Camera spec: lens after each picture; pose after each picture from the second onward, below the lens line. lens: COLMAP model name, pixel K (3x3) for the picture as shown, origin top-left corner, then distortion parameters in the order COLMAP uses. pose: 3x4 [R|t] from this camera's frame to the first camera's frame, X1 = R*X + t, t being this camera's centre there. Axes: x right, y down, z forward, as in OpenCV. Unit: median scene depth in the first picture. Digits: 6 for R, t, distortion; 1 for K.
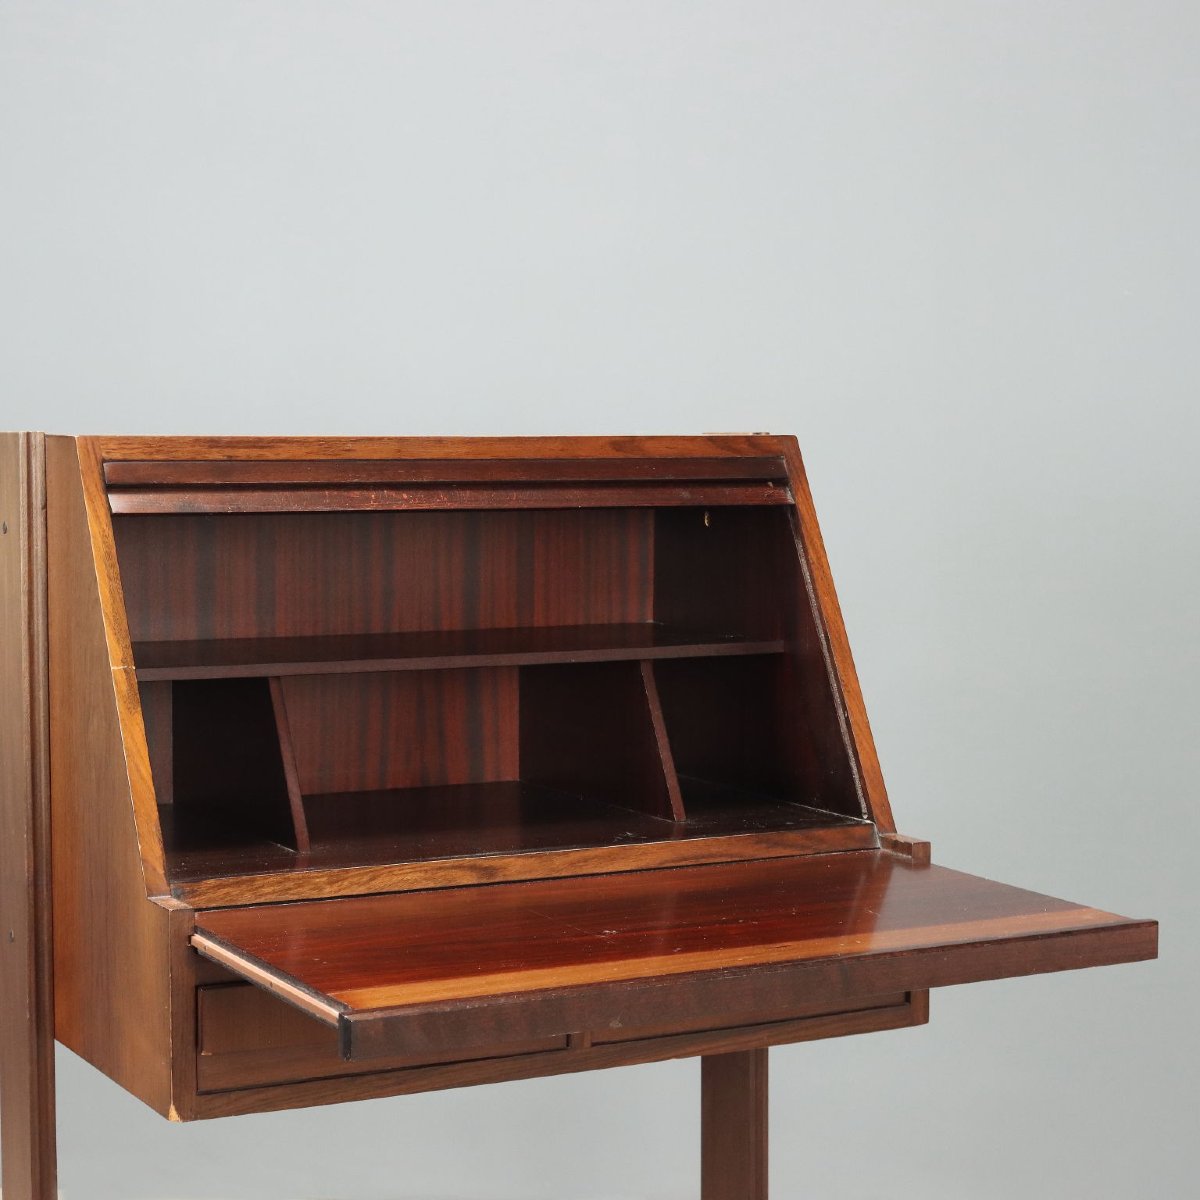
lens RADIAL K [[2587.0, 0, 598.4], [0, 2587.0, 598.7], [0, 0, 1]] dist [0.056253, 0.000000]
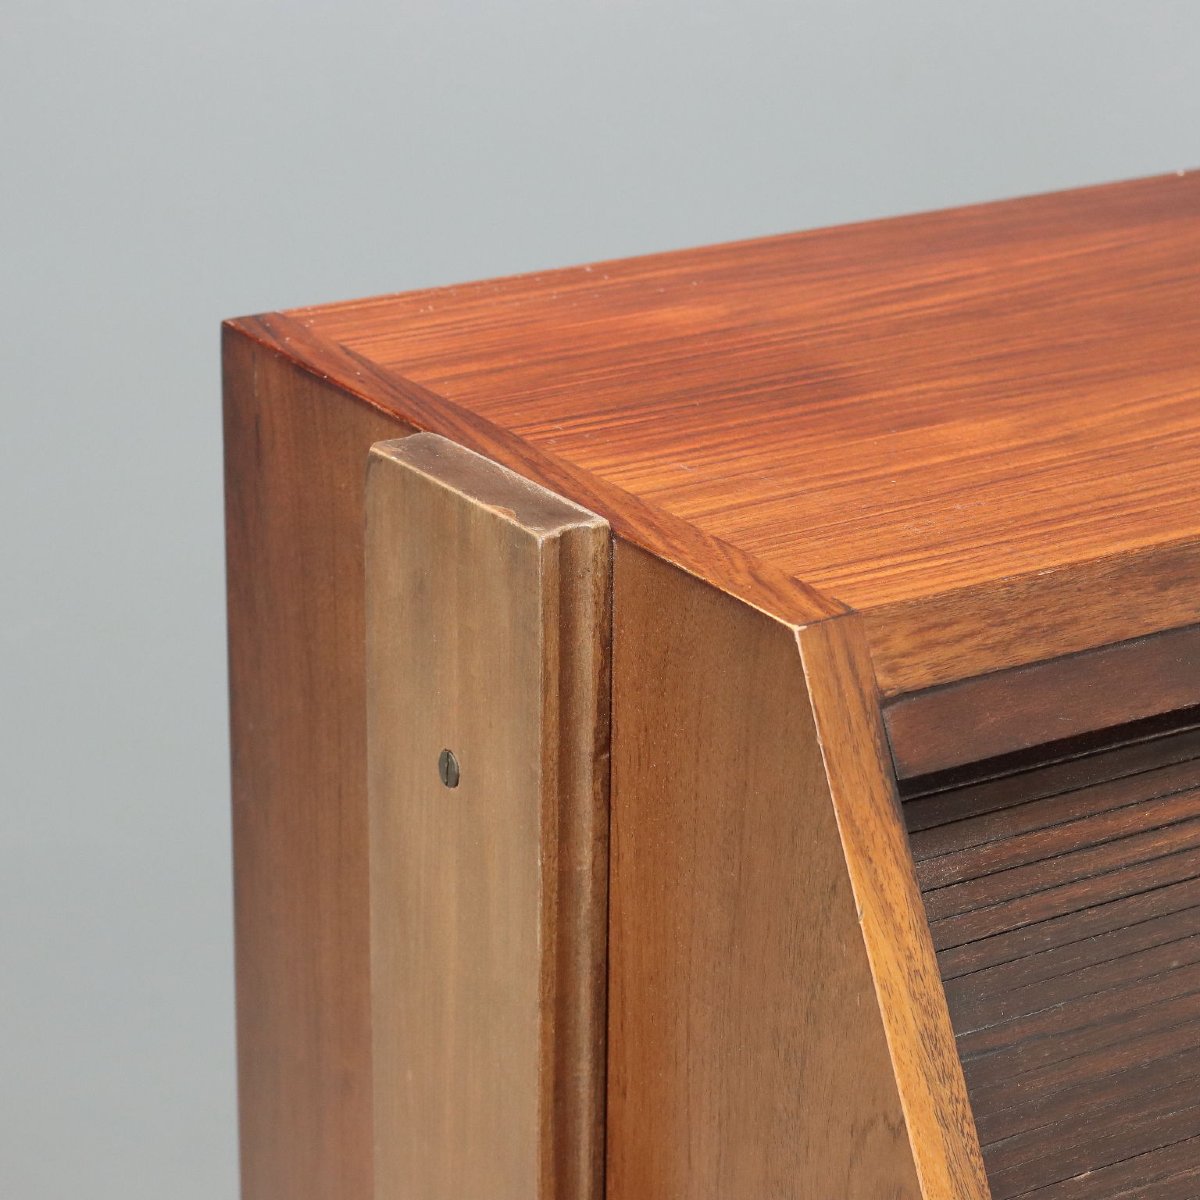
lens RADIAL K [[3546.6, 0, 599.1], [0, 3546.6, 599.5], [0, 0, 1]] dist [0.028243, 0.000000]
pose [[0.996878, -0.014329, 0.077640, -0.249864], [-0.009060, 0.956134, 0.292790, -0.181018], [-0.078430, -0.292579, 0.953019, 0.597996]]
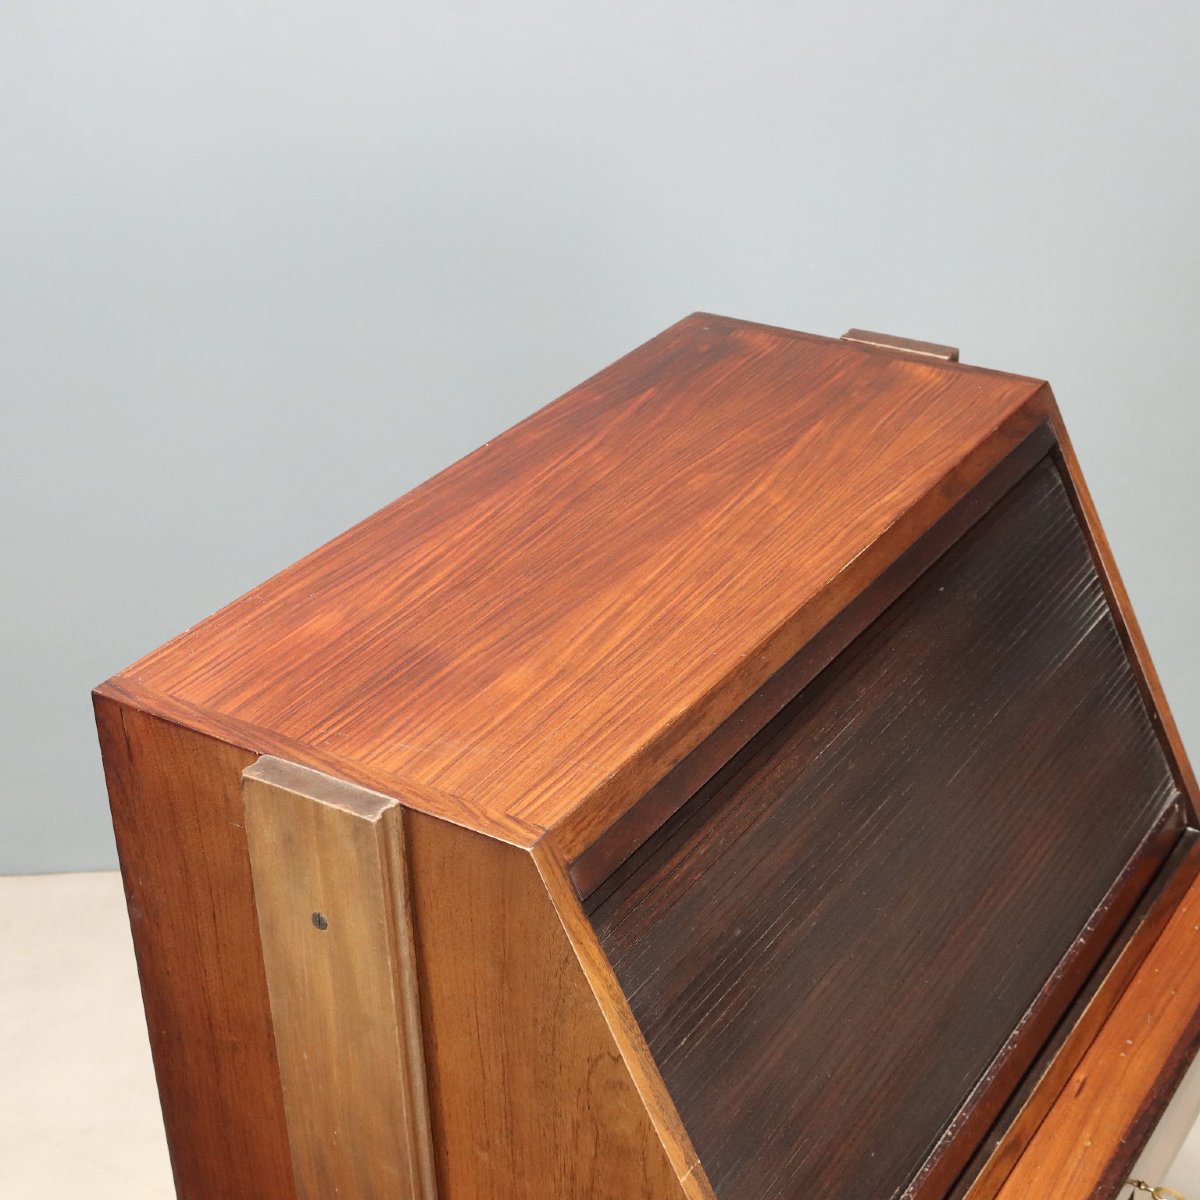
lens RADIAL K [[2062.8, 0, 599.9], [0, 2062.8, 601.0], [0, 0, 1]] dist [0.020963, 0.000000]
pose [[0.872108, -0.255539, 0.417287, -0.368837], [0.055641, 0.899057, 0.434281, -0.321967], [-0.486140, -0.355521, 0.798293, 0.603881]]
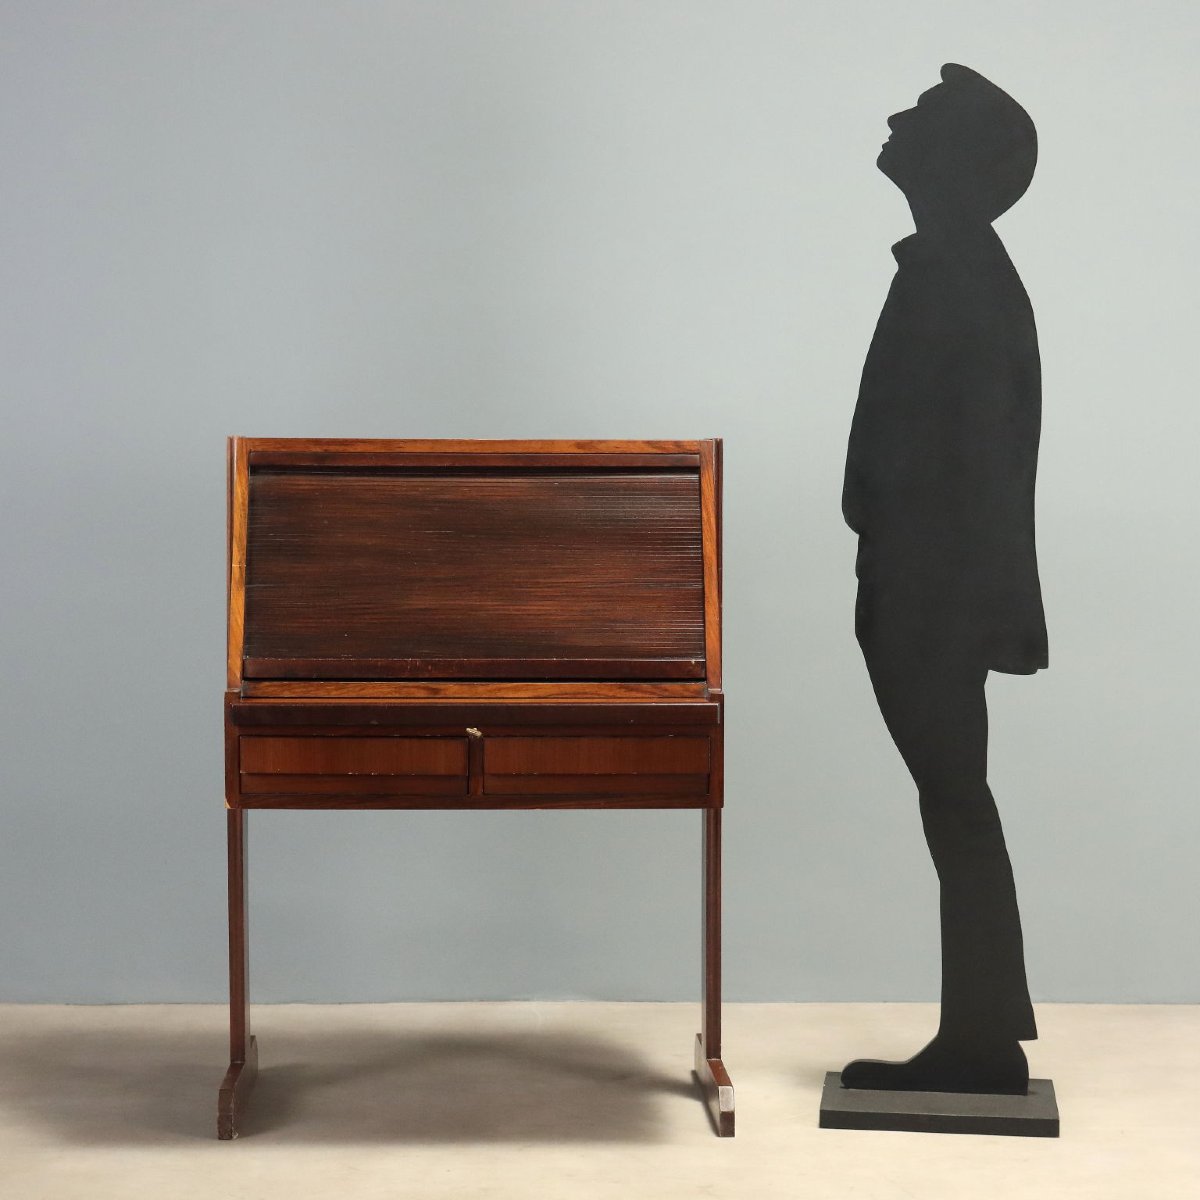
lens RADIAL K [[2495.2, 0, 600.6], [0, 2495.2, 601.1], [0, 0, 1]] dist [0.045160, 0.000000]
pose [[0.907629, 0.032480, -0.418515, 0.739874], [-0.031717, 0.999458, 0.008781, 0.026725], [0.418574, 0.005304, 0.908167, -0.459476]]
